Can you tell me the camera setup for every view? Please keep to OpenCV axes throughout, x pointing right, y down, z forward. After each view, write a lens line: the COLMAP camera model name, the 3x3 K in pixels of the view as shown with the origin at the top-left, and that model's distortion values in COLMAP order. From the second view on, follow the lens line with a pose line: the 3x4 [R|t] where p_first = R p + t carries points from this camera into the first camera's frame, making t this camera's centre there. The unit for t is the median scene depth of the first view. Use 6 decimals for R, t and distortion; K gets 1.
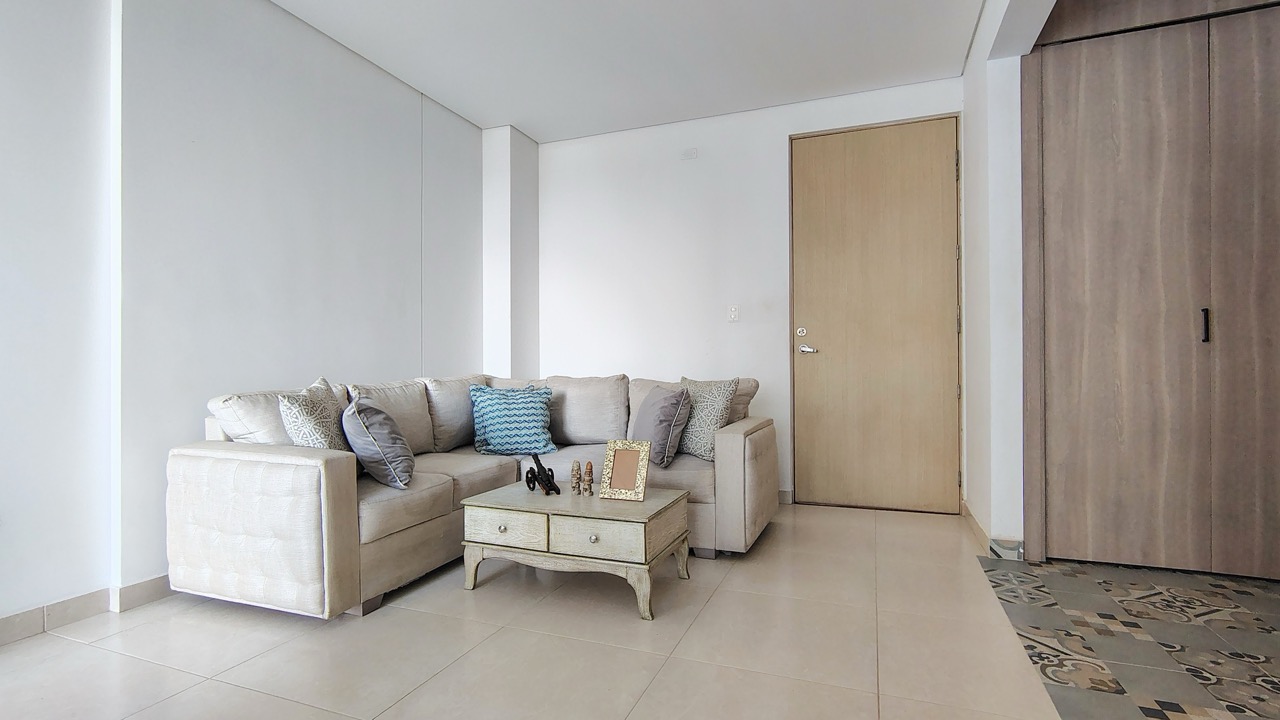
lens RADIAL K [[594.0, 0, 638.8], [0, 594.0, 363.6], [0, 0, 1]] dist [-0.006755, 0.000170]
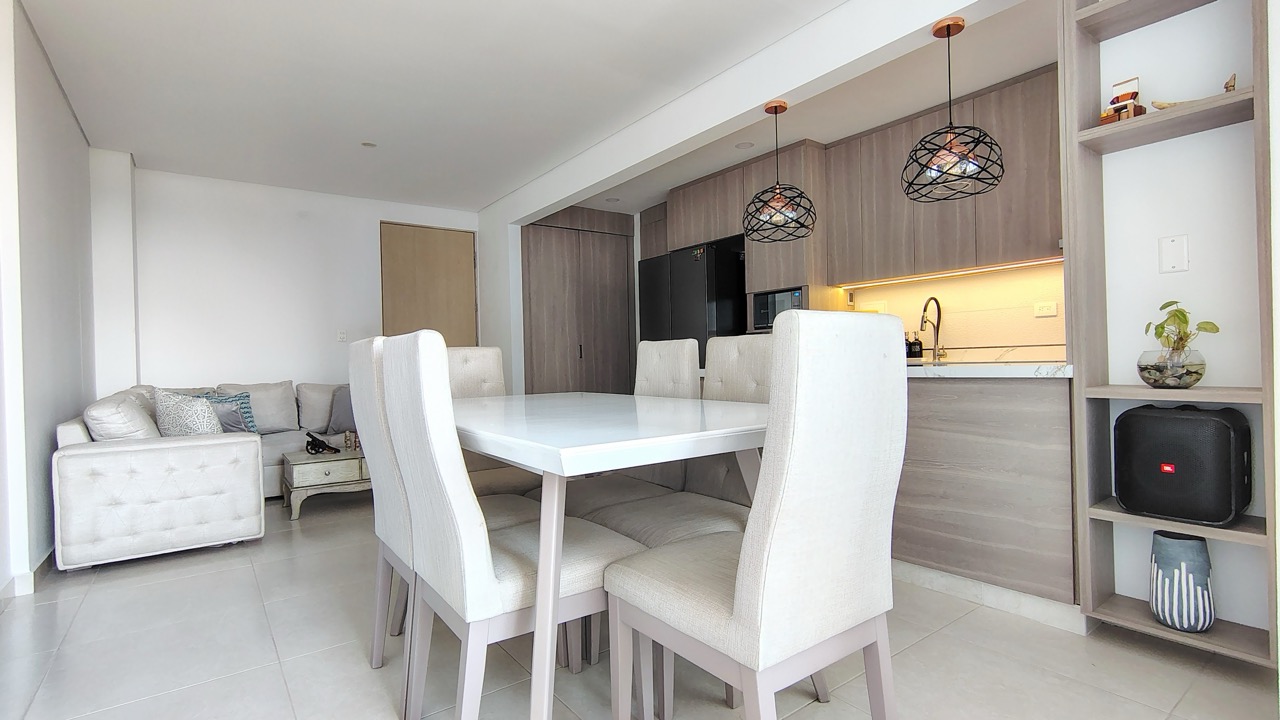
lens RADIAL K [[594.0, 0, 637.5], [0, 594.0, 364.1], [0, 0, 1]] dist [-0.006755, 0.000170]
pose [[0.533980, -0.011608, 0.845418, -1.026379], [0.015314, 0.999875, 0.004056, -0.017387], [-0.845359, 0.010781, 0.534090, -0.547906]]
